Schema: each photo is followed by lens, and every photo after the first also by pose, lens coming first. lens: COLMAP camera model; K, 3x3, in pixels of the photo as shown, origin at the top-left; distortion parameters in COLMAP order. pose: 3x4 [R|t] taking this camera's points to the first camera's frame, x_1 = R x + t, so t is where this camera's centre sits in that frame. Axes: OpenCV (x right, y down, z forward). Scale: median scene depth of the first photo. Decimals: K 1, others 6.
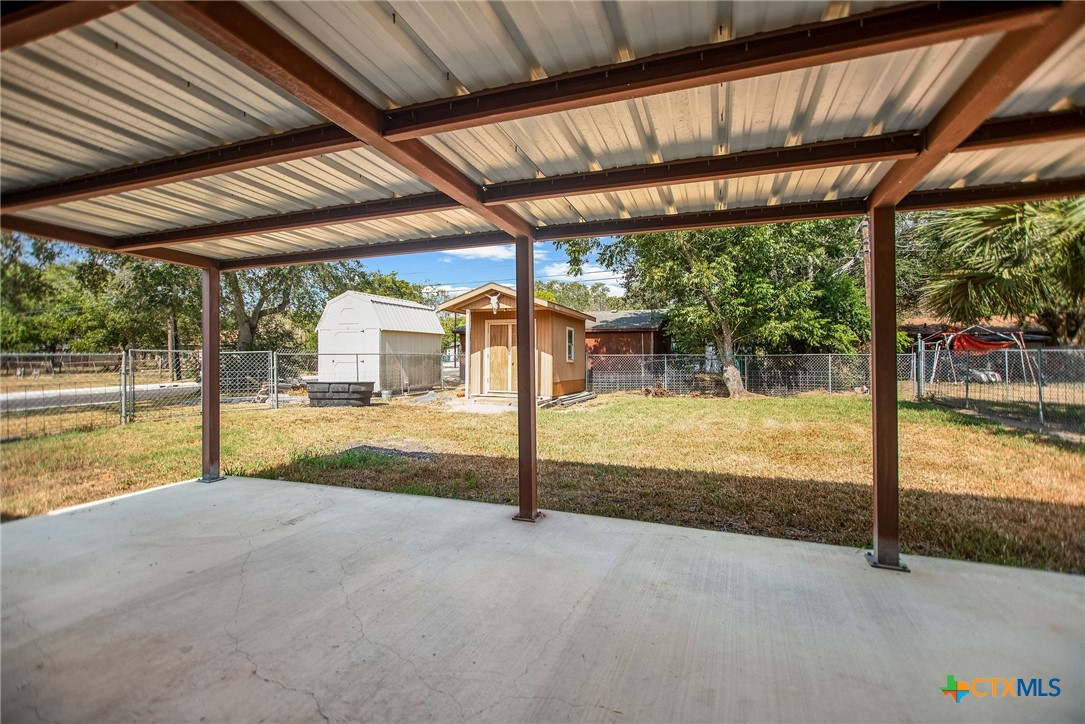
lens RADIAL K [[507.8, 0, 540.8], [0, 507.8, 363.3], [0, 0, 1]] dist [0.009838, 0.000983]
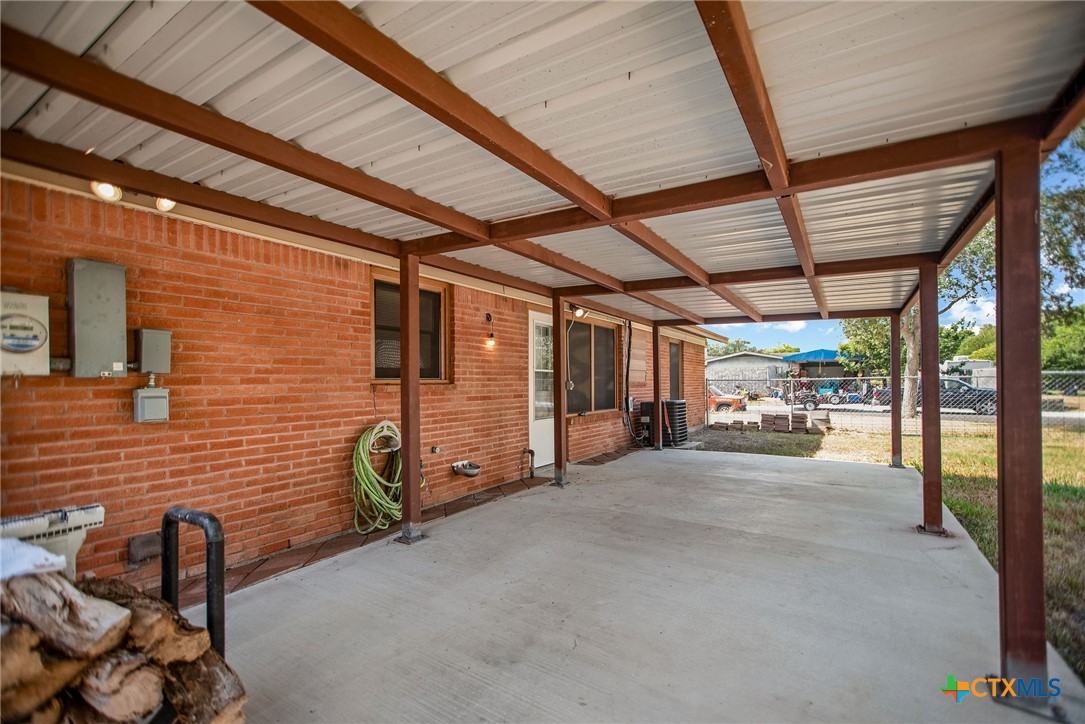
lens RADIAL K [[507.8, 0, 545.4], [0, 507.8, 369.4], [0, 0, 1]] dist [0.009838, 0.000983]
pose [[-0.241423, -0.010999, -0.970358, 2.047514], [0.002895, 0.999923, -0.012054, -0.061307], [0.970416, -0.005720, -0.241373, 0.748732]]
